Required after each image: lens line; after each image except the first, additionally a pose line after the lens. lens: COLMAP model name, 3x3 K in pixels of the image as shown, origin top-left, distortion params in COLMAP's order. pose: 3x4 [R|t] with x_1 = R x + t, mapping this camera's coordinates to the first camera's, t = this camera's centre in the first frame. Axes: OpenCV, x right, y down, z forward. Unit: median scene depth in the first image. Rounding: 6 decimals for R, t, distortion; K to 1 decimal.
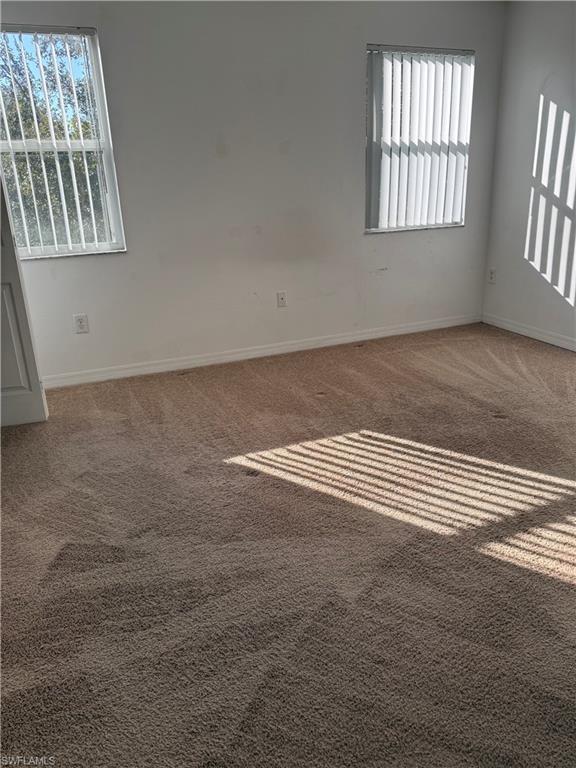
lens RADIAL K [[540.4, 0, 285.9], [0, 540.4, 375.8], [0, 0, 1]] dist [0.035617, -0.022051]
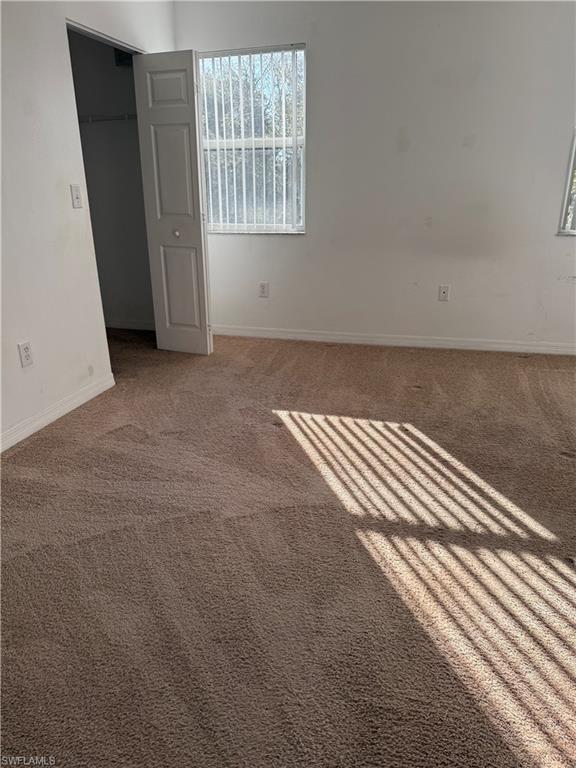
lens RADIAL K [[540.4, 0, 285.8], [0, 540.4, 388.3], [0, 0, 1]] dist [0.035617, -0.022051]
pose [[0.788917, 0.237922, -0.566572, 0.597405], [-0.215424, 0.970573, 0.107610, -0.028226], [0.575502, 0.037158, 0.816956, 0.032850]]
